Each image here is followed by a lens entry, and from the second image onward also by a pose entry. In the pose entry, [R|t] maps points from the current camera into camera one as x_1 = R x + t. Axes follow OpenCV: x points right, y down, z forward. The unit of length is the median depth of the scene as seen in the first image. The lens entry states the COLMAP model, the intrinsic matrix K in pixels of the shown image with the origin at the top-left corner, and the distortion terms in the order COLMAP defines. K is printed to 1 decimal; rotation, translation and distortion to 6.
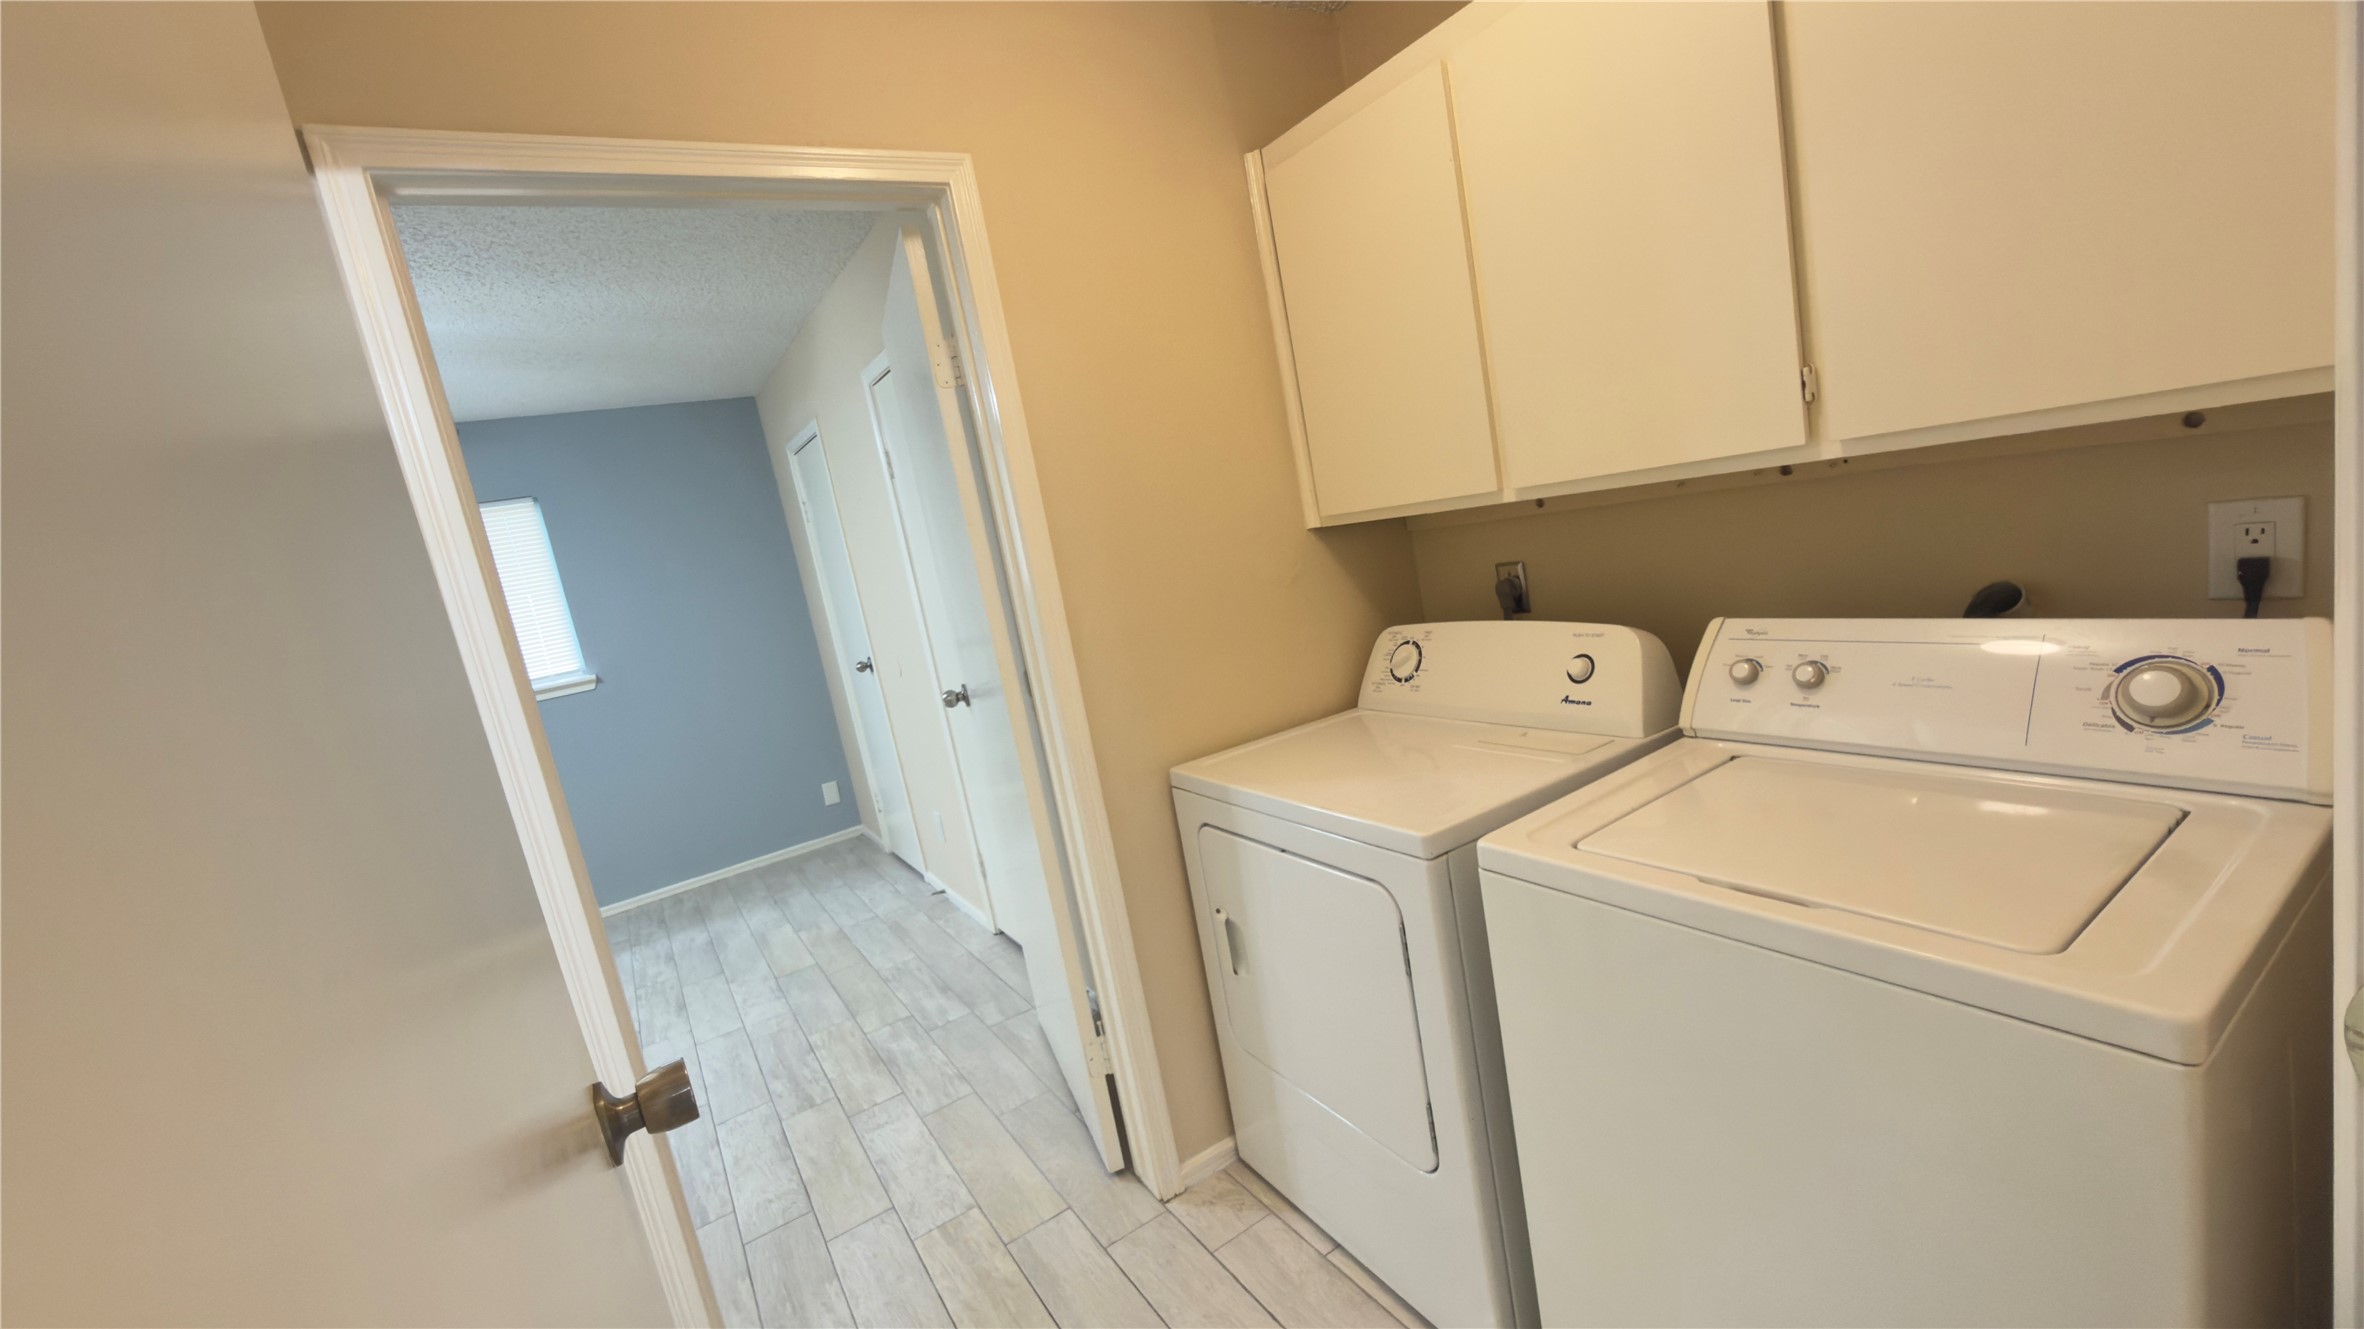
lens RADIAL K [[947.4, 0, 1182.0], [0, 947.4, 664.5], [0, 0, 1]] dist [-0.000808, 0.000046]
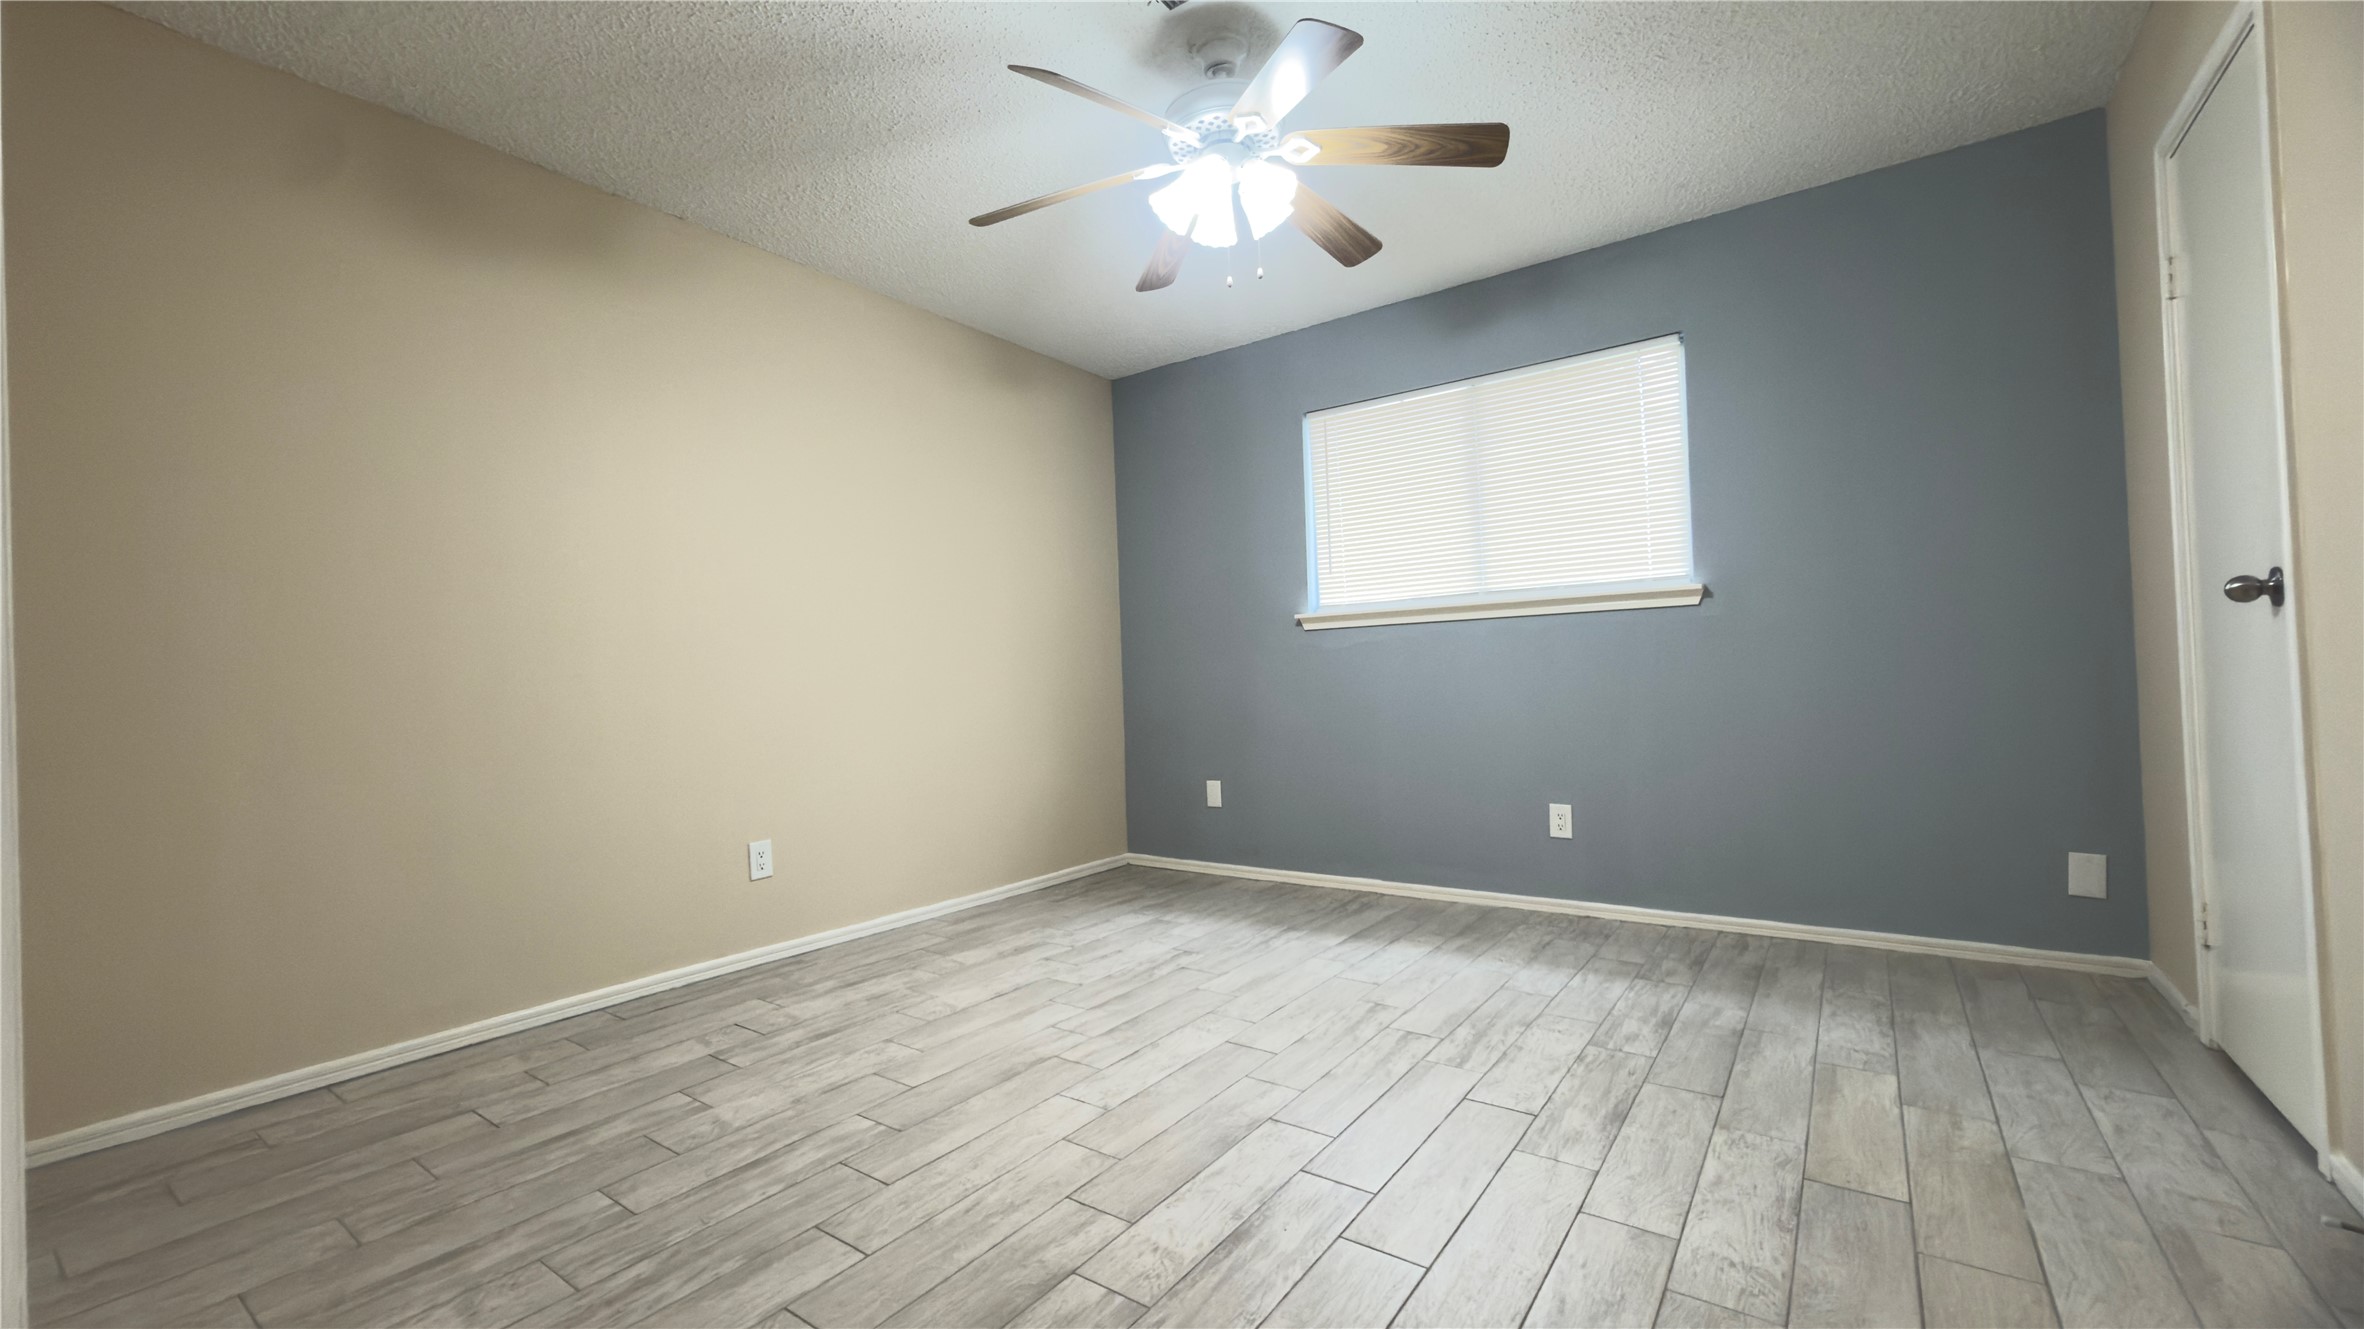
lens RADIAL K [[947.4, 0, 1182.0], [0, 947.4, 664.5], [0, 0, 1]] dist [-0.000808, 0.000046]
pose [[0.375861, 0.155241, -0.913580, -0.128405], [-0.177564, 0.979665, 0.093418, 0.077557], [0.909505, 0.127107, 0.395783, 0.414725]]
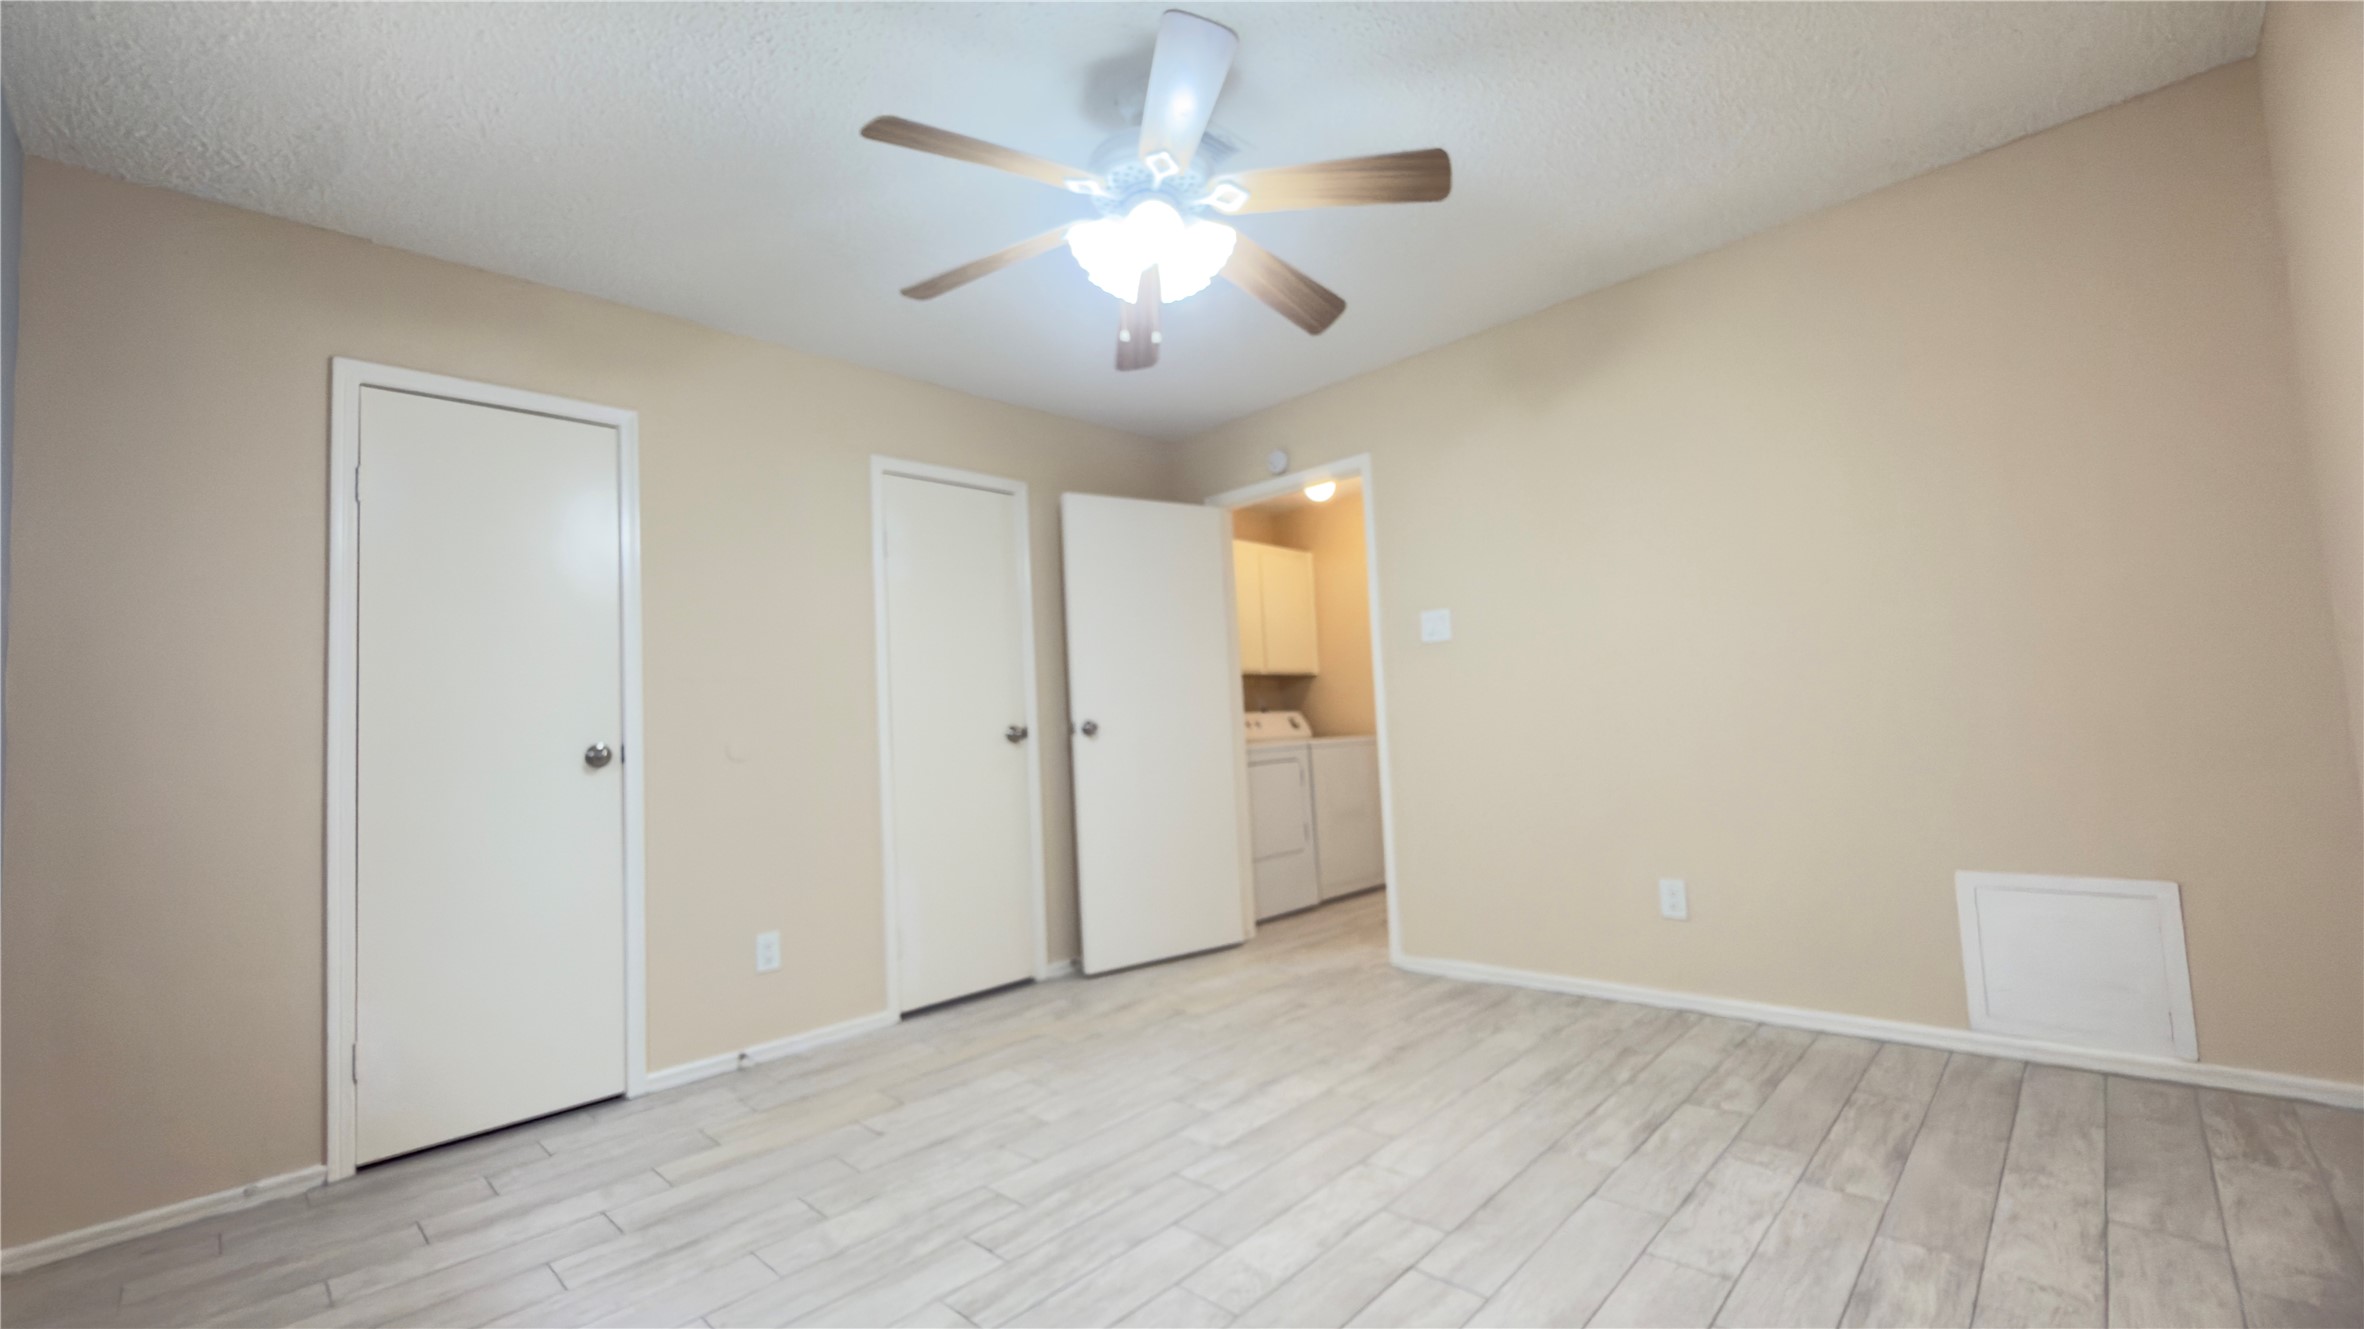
lens RADIAL K [[947.4, 0, 1182.0], [0, 947.4, 664.5], [0, 0, 1]] dist [-0.000808, 0.000046]
pose [[-0.218886, 0.258529, 0.940878, -1.044239], [0.245815, 0.947771, -0.203237, 0.173909], [-0.944280, 0.186796, -0.271004, 0.768661]]
